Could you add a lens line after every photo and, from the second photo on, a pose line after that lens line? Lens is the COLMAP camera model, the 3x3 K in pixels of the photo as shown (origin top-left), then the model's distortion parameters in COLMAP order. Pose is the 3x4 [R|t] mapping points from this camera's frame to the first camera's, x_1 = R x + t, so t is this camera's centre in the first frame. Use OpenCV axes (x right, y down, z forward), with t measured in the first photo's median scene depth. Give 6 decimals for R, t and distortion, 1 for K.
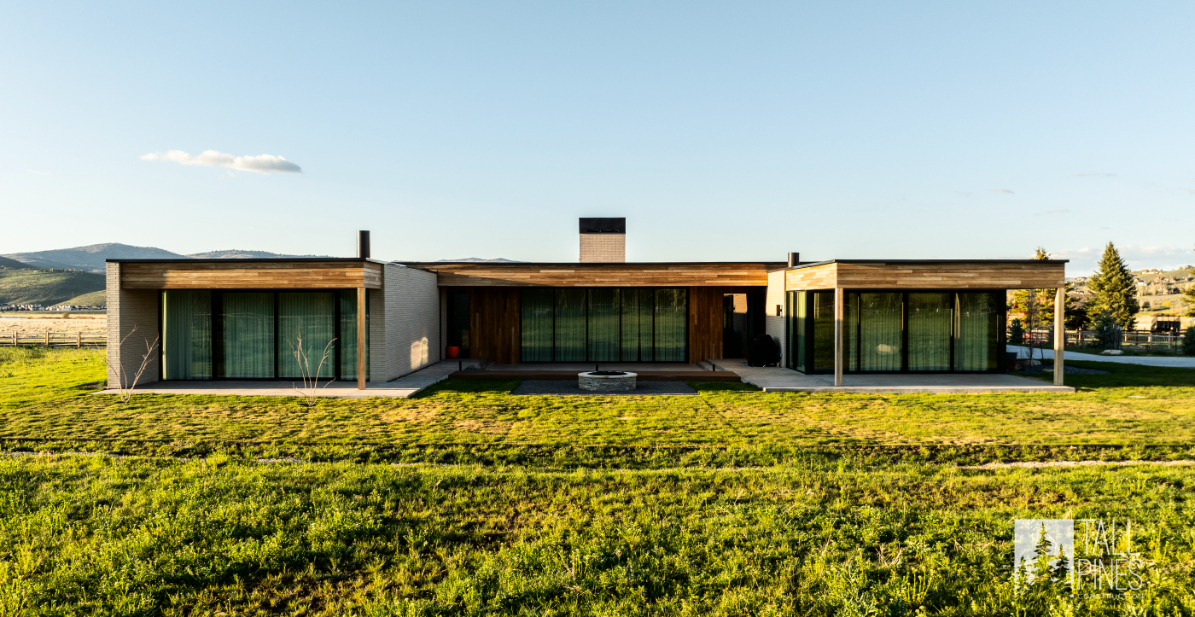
lens RADIAL K [[894.4, 0, 597.5], [0, 894.4, 308.5], [0, 0, 1]] dist [-0.059863, 0.000364]
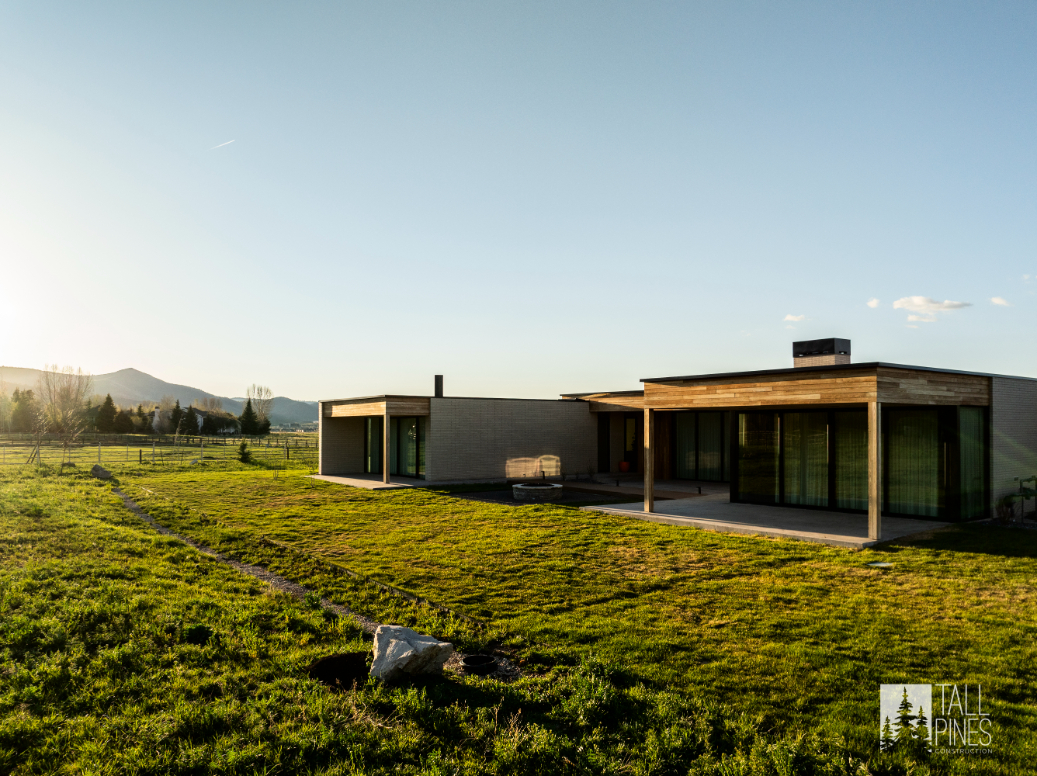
lens RADIAL K [[746.8, 0, 518.5], [0, 746.8, 388.0], [0, 0, 1]] dist [-0.040315, 0.002019]
pose [[0.586313, -0.042389, -0.808975, 0.612996], [-0.004265, 0.998455, -0.055409, -0.000288], [0.810073, 0.035937, 0.585226, 0.305854]]
